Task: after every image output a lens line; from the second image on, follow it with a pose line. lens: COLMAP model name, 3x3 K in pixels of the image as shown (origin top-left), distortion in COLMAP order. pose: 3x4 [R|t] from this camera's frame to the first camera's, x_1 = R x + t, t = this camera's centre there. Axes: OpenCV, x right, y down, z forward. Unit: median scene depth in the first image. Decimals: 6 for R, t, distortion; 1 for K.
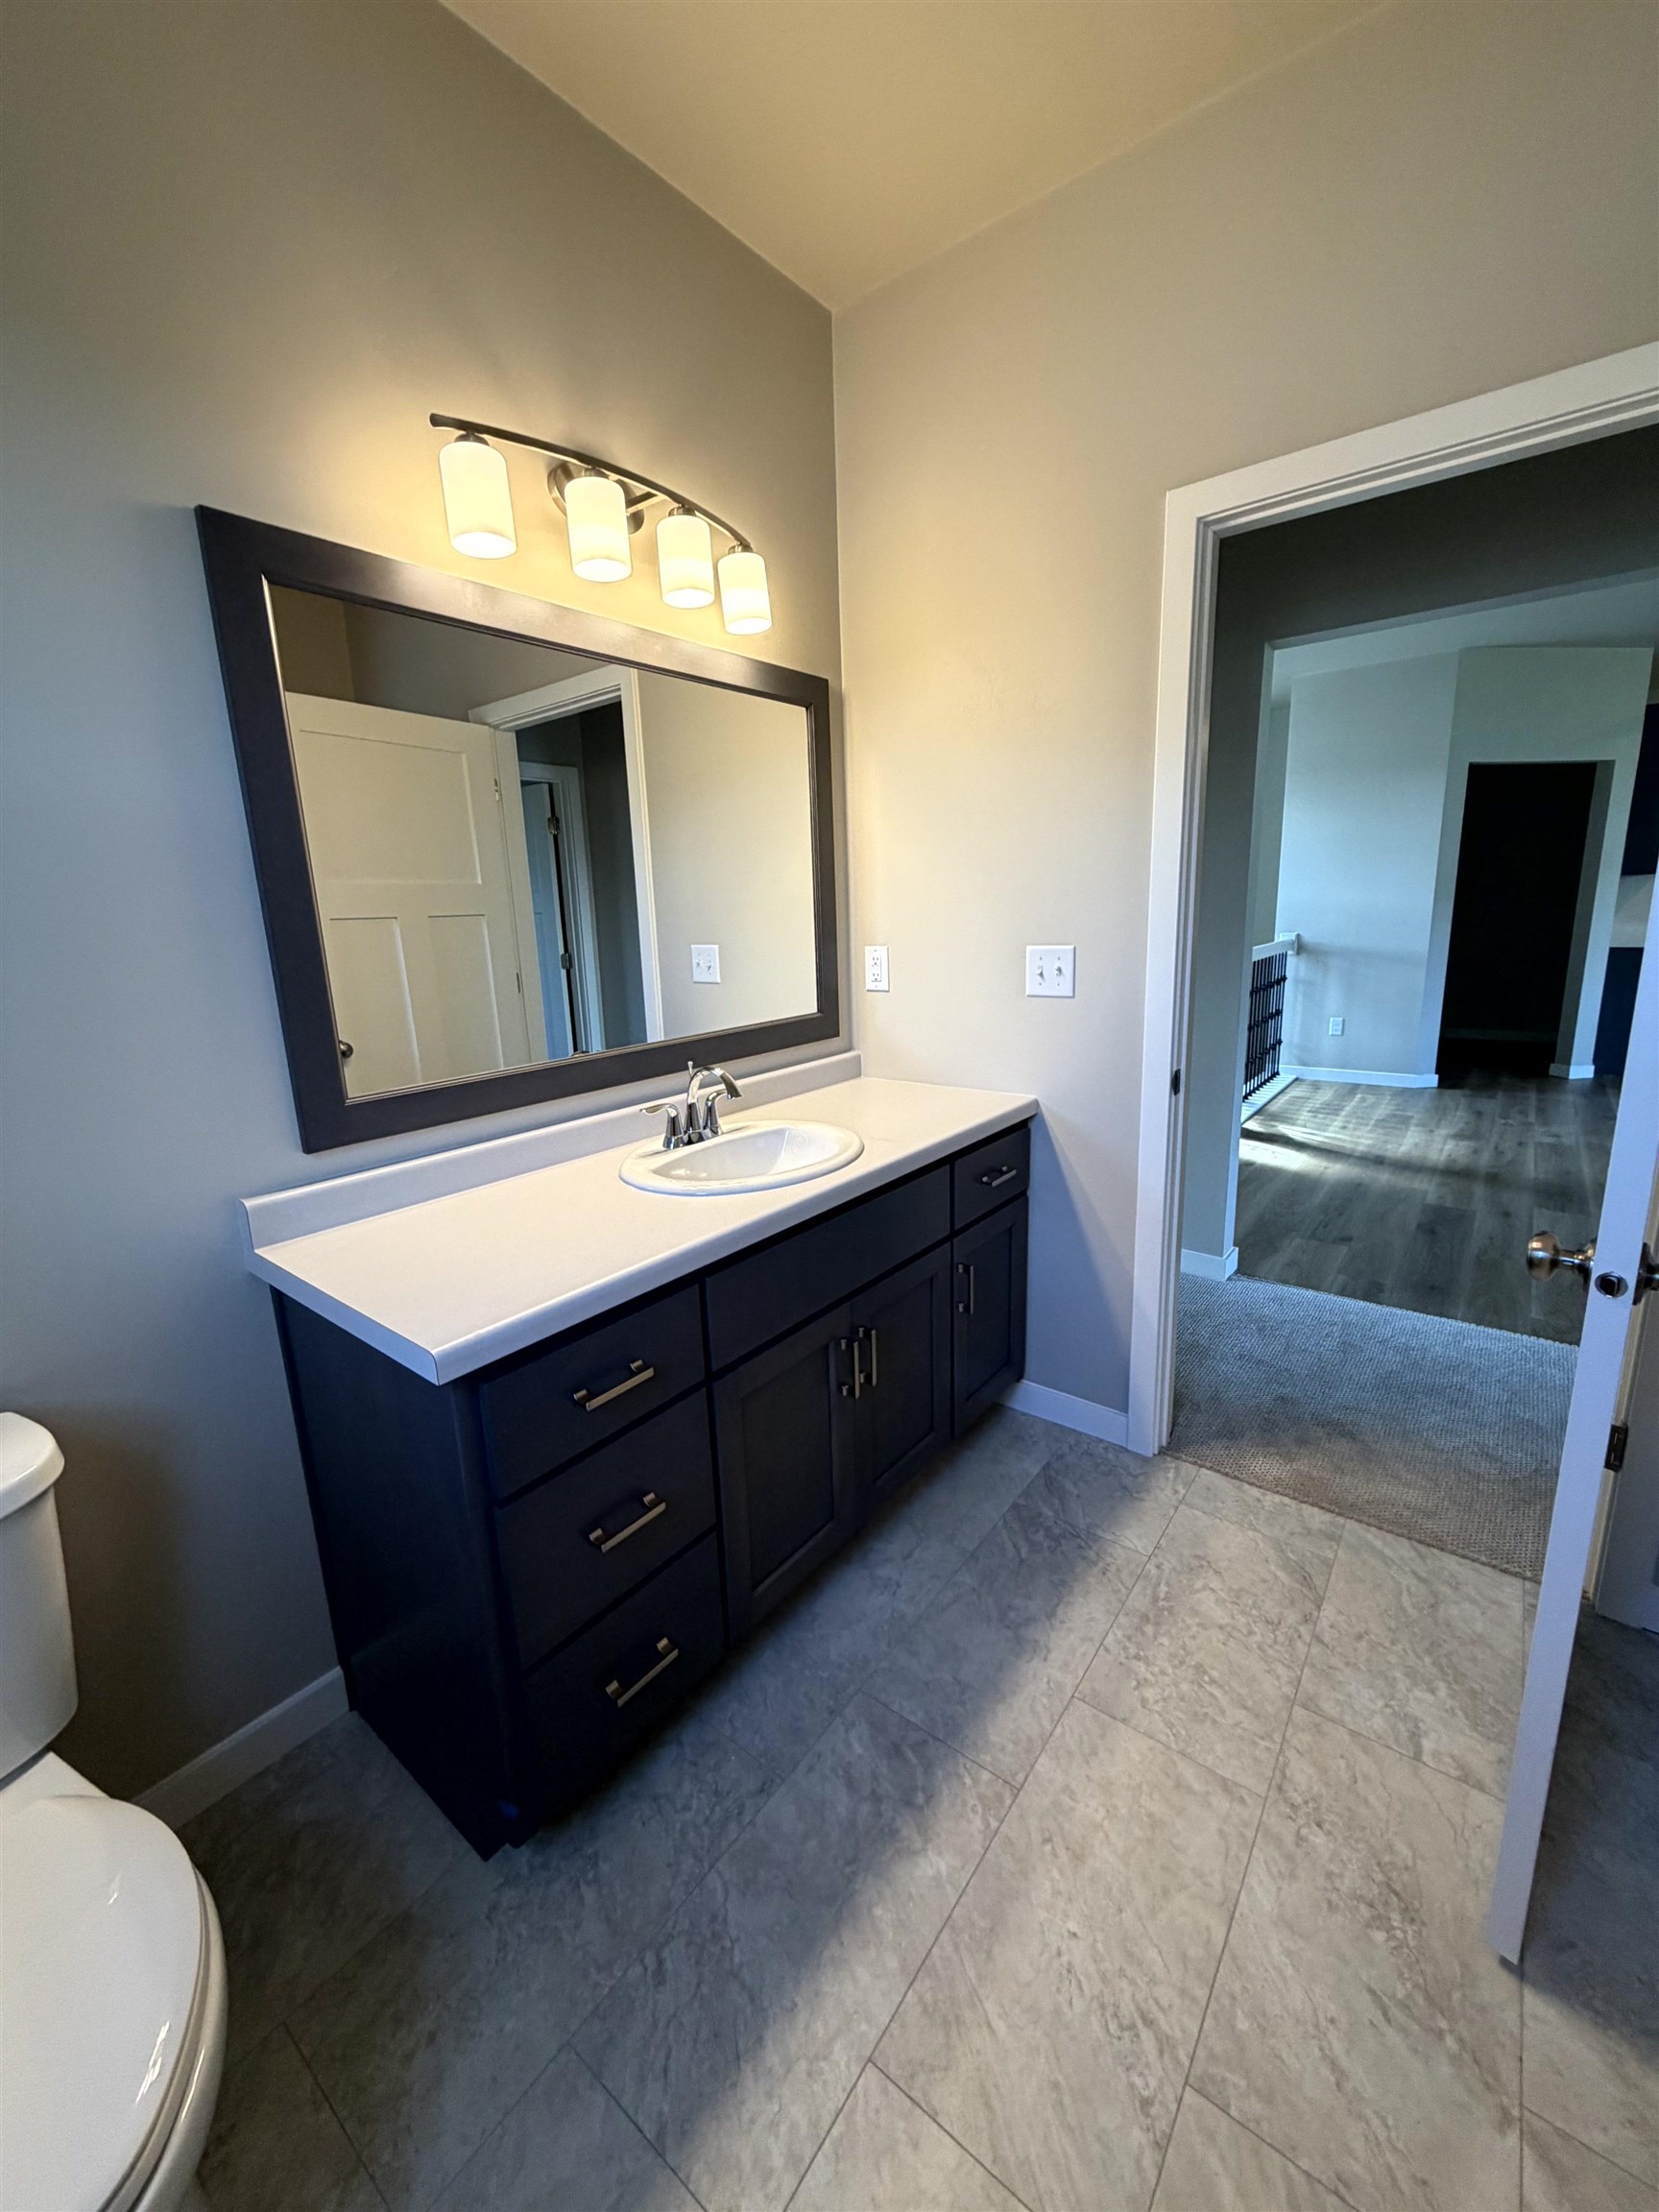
lens RADIAL K [[878.9, 0, 828.9], [0, 878.9, 1108.7], [0, 0, 1]] dist [-0.001062, 0.000220]
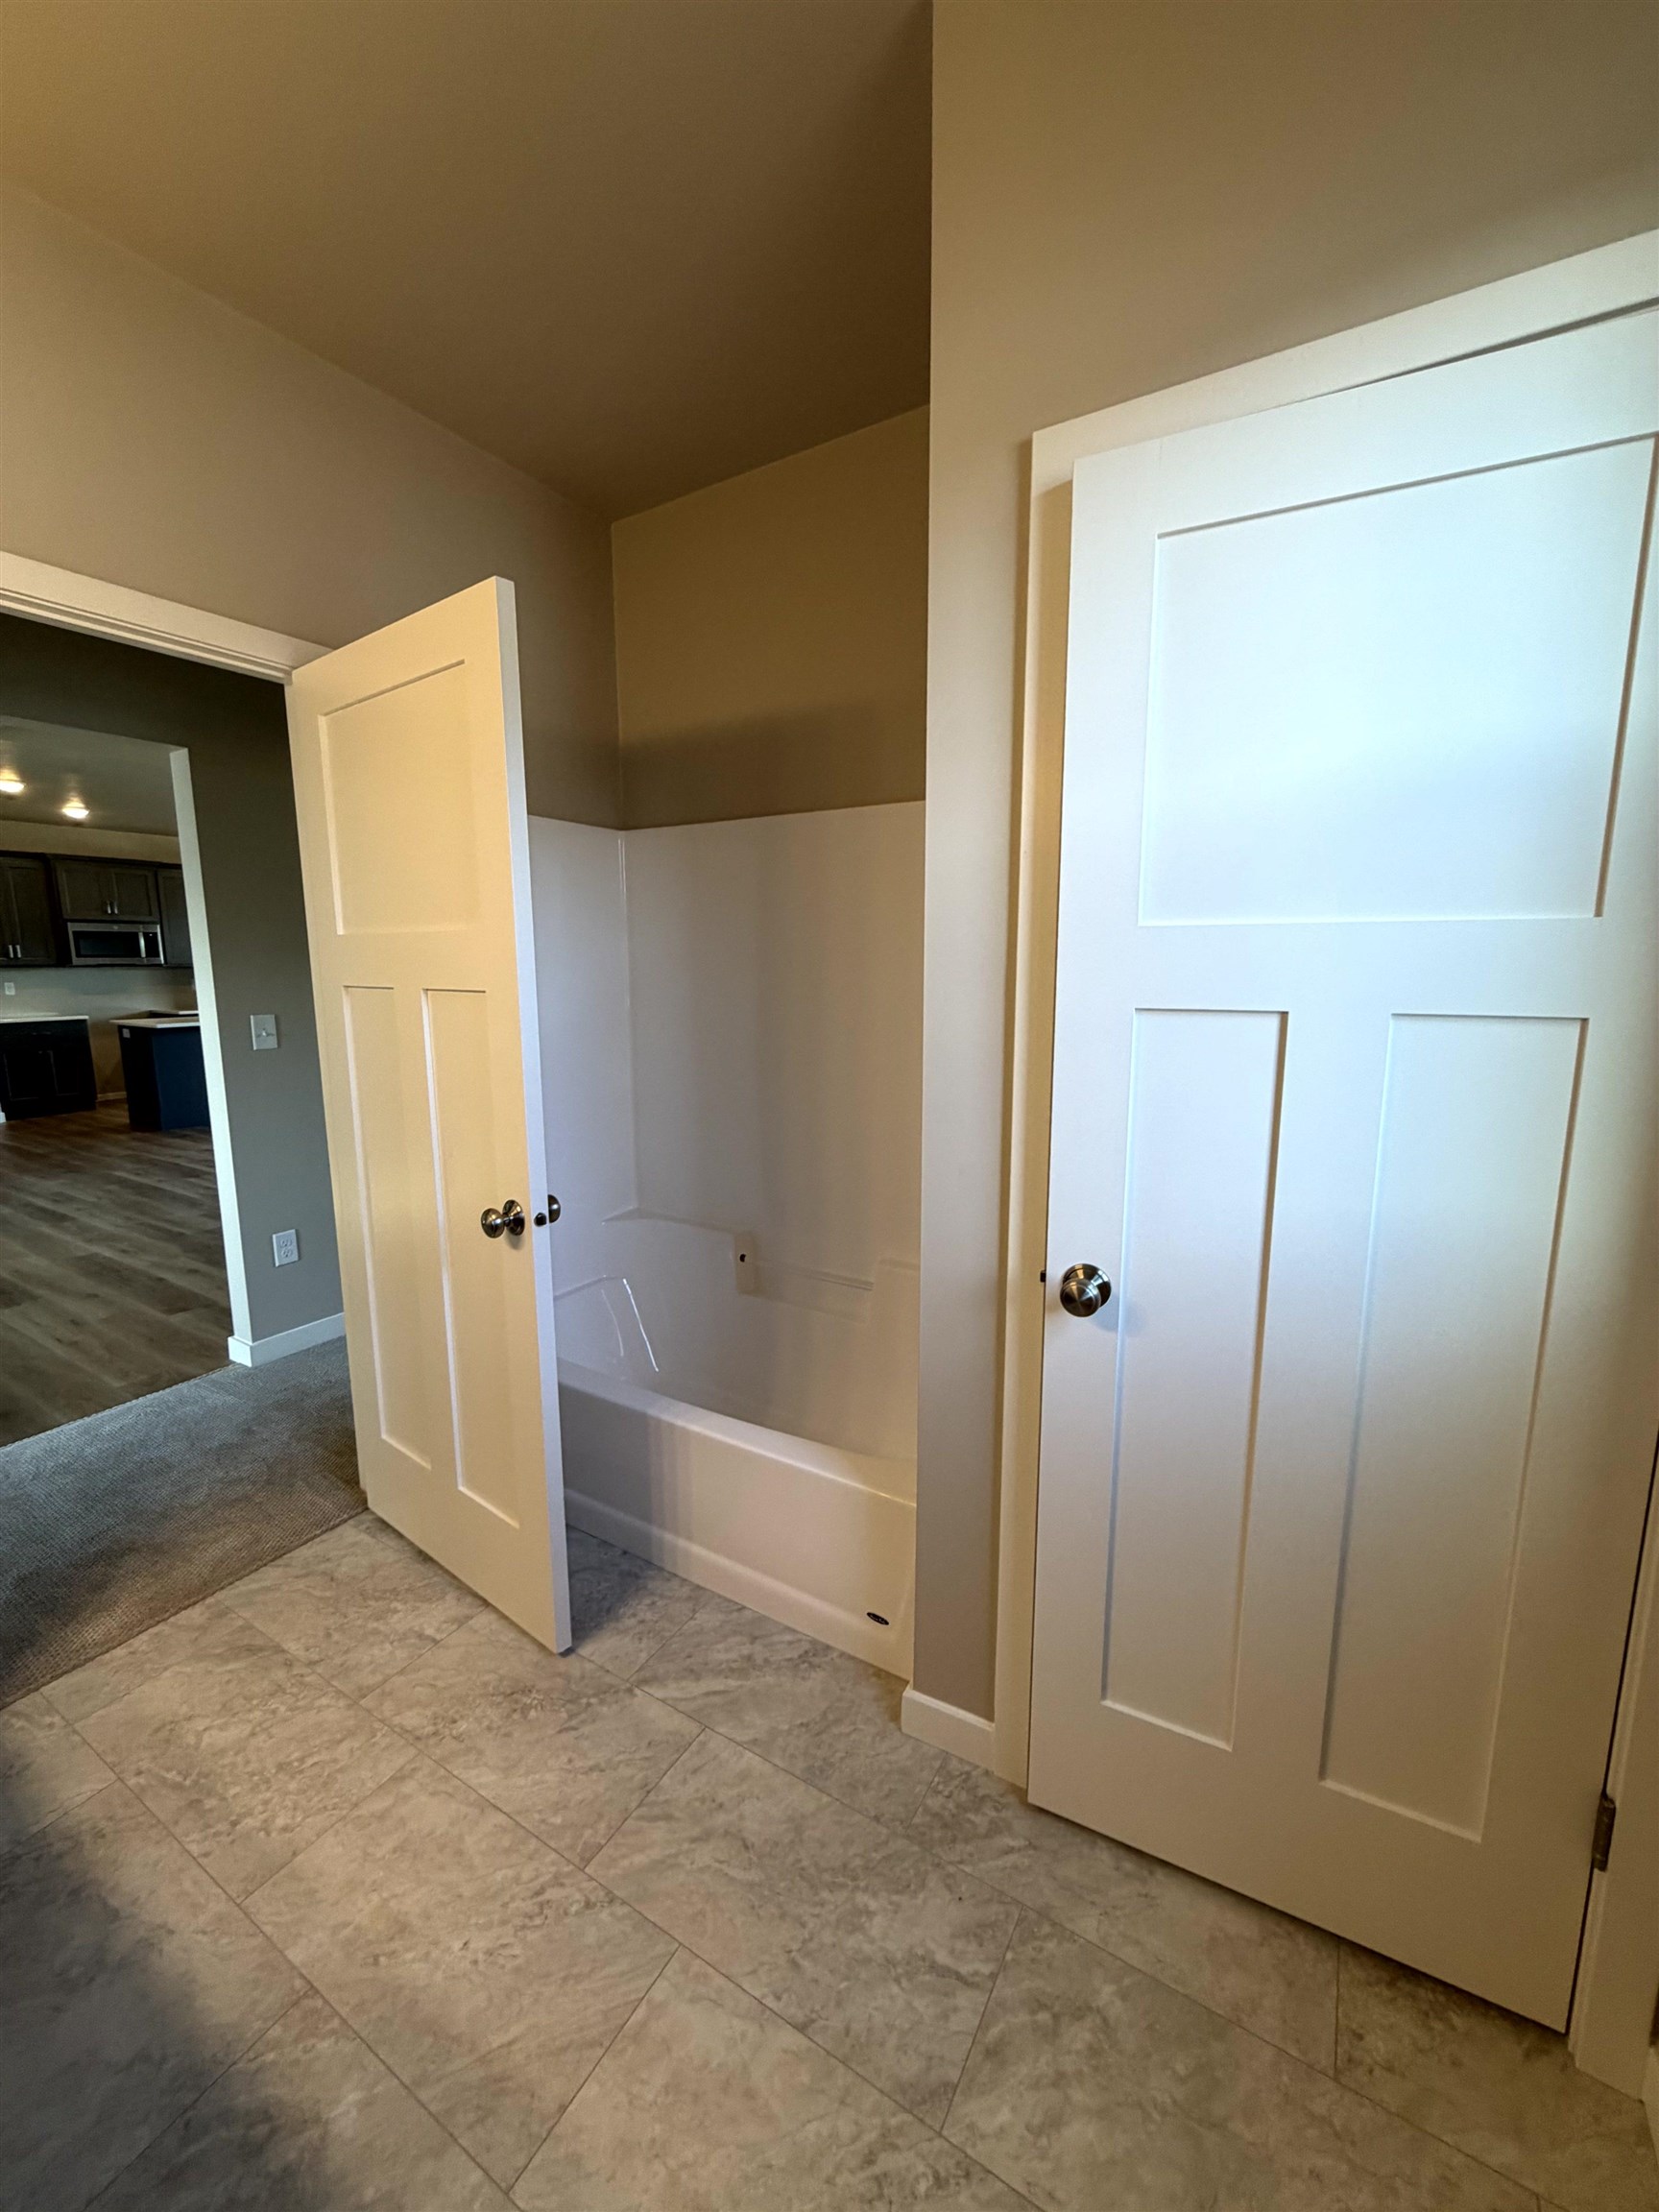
lens RADIAL K [[878.9, 0, 830.8], [0, 878.9, 1103.7], [0, 0, 1]] dist [-0.001062, 0.000220]
pose [[-0.115262, -0.126025, 0.985308, -0.605556], [0.229884, 0.961607, 0.149885, -0.106233], [-0.966369, 0.243782, -0.081865, 0.331400]]
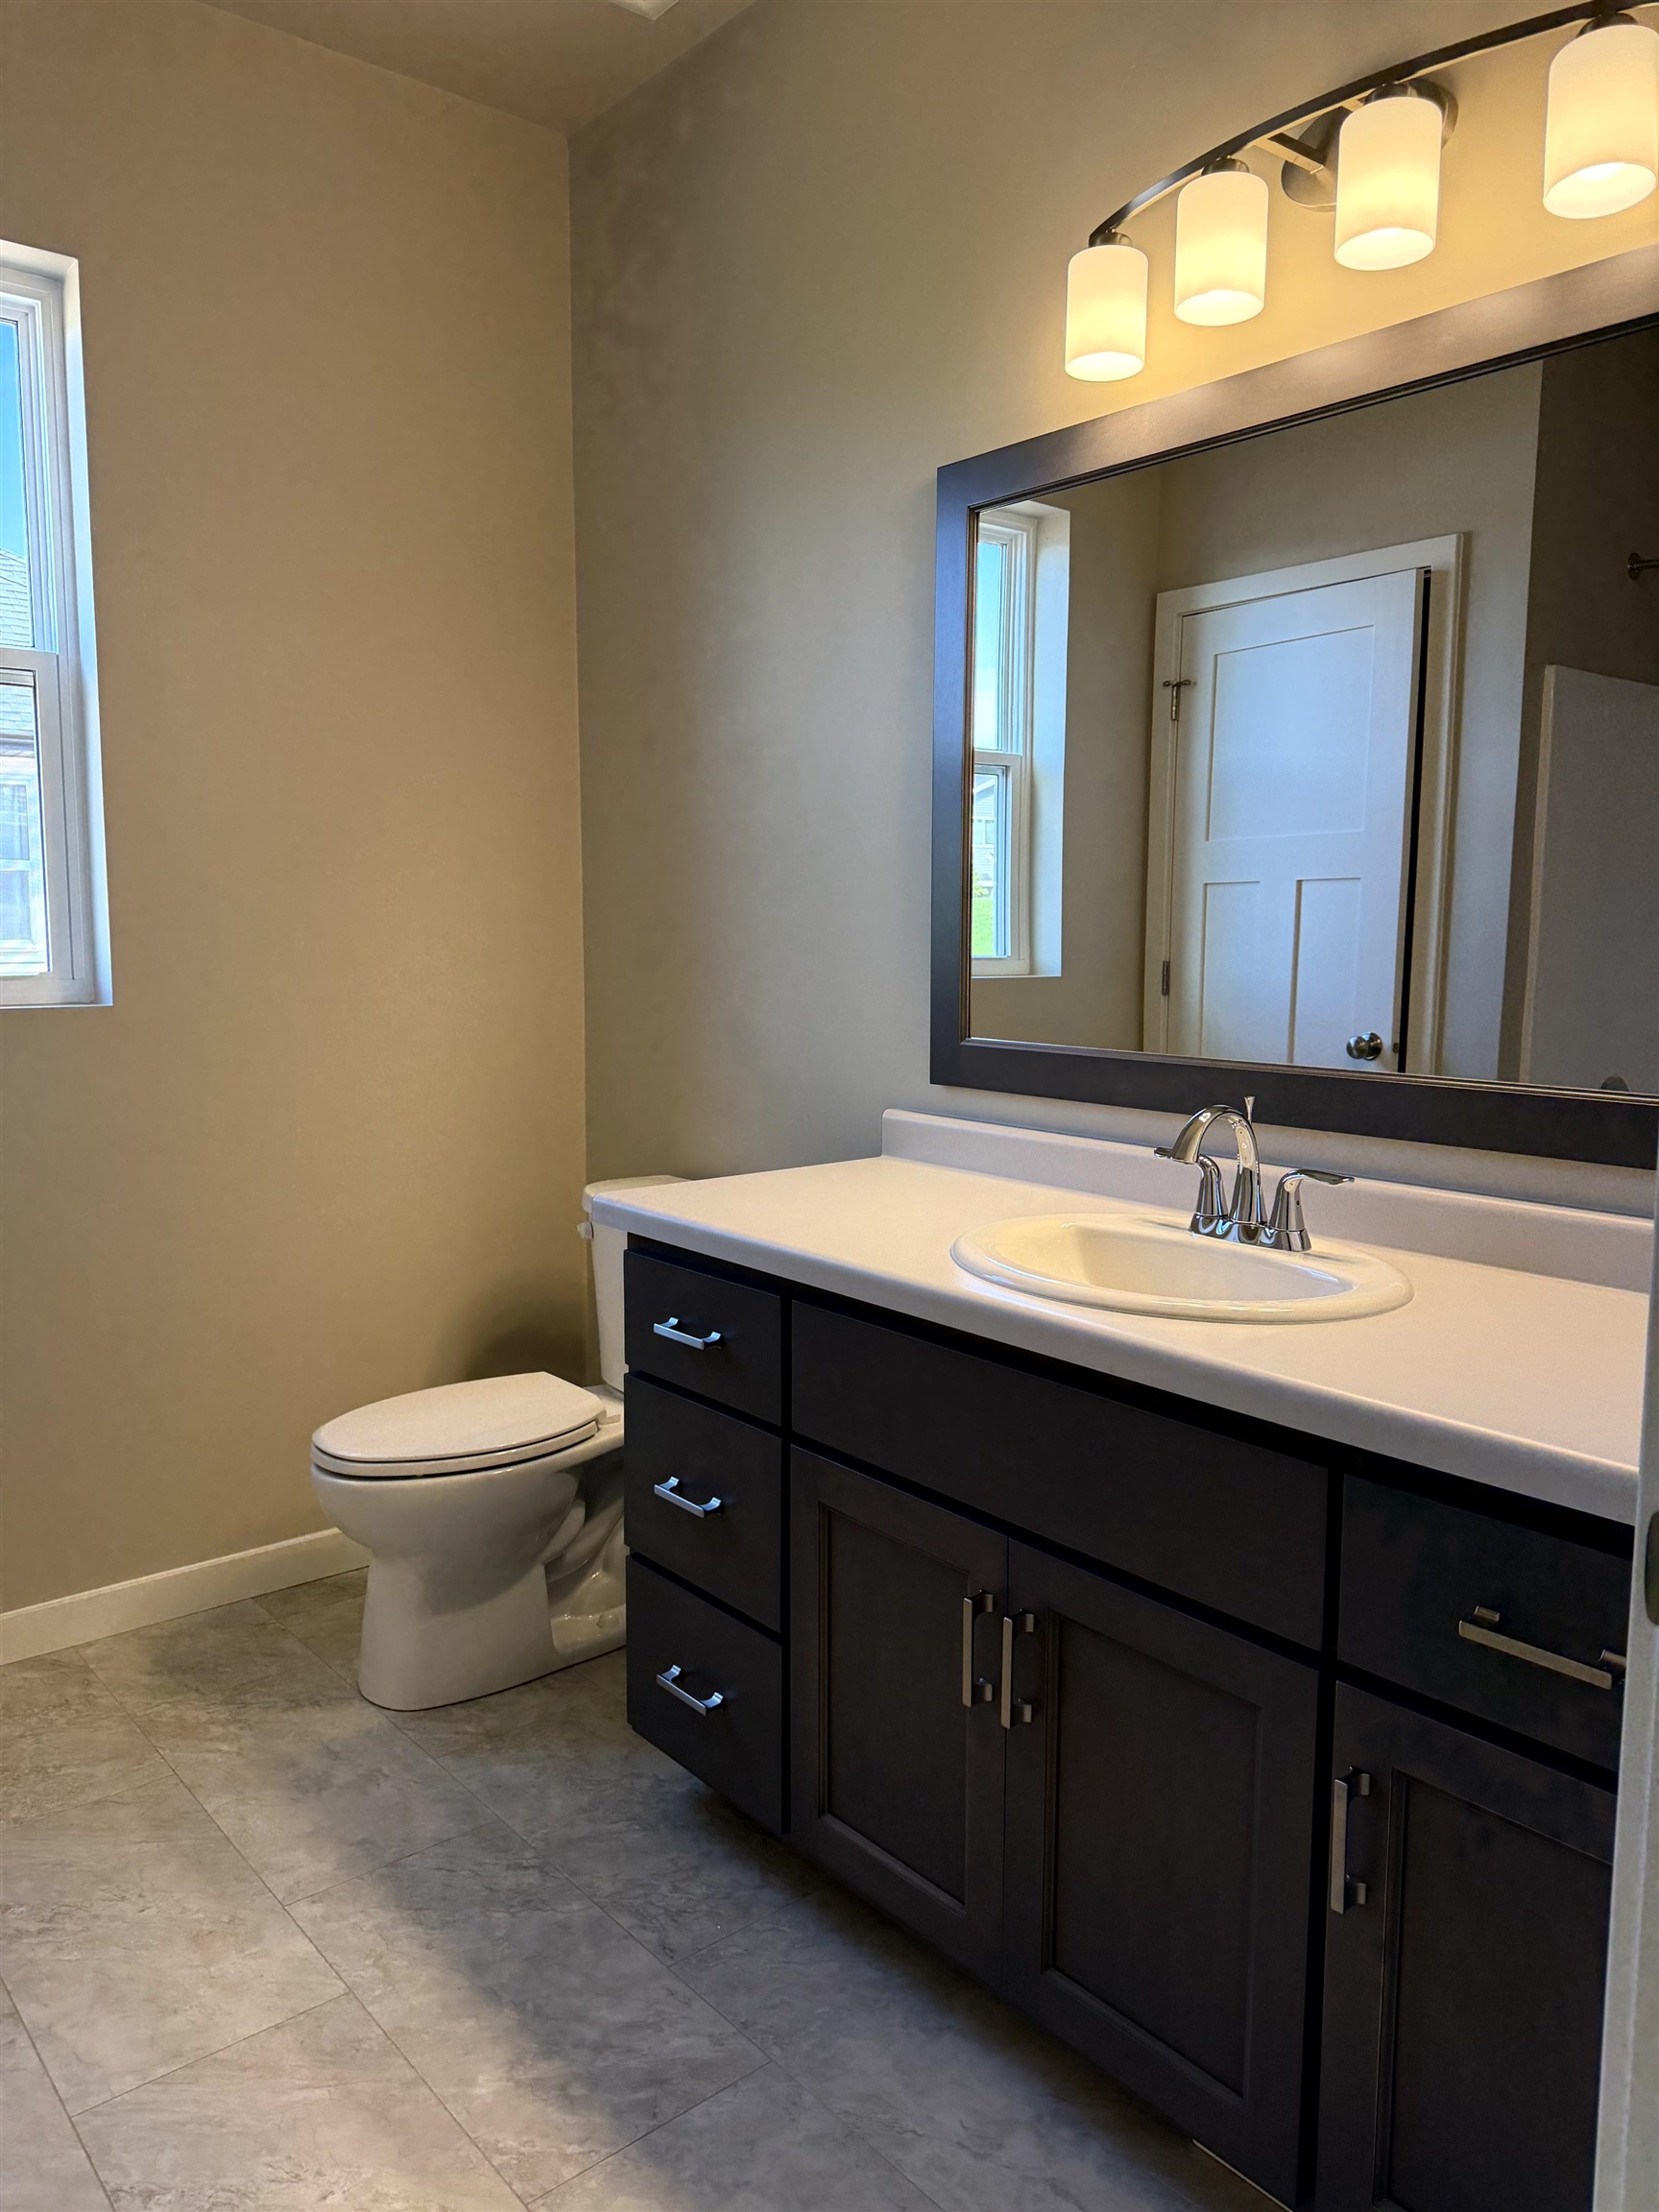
lens RADIAL K [[1571.9, 0, 828.2], [0, 1571.9, 1095.2], [0, 0, 1]] dist [0.013812, -0.011498]
pose [[-0.205933, 0.141312, -0.968309, 1.130360], [-0.220233, 0.957440, 0.186563, -0.238546], [0.953462, 0.251673, -0.166047, 1.169512]]
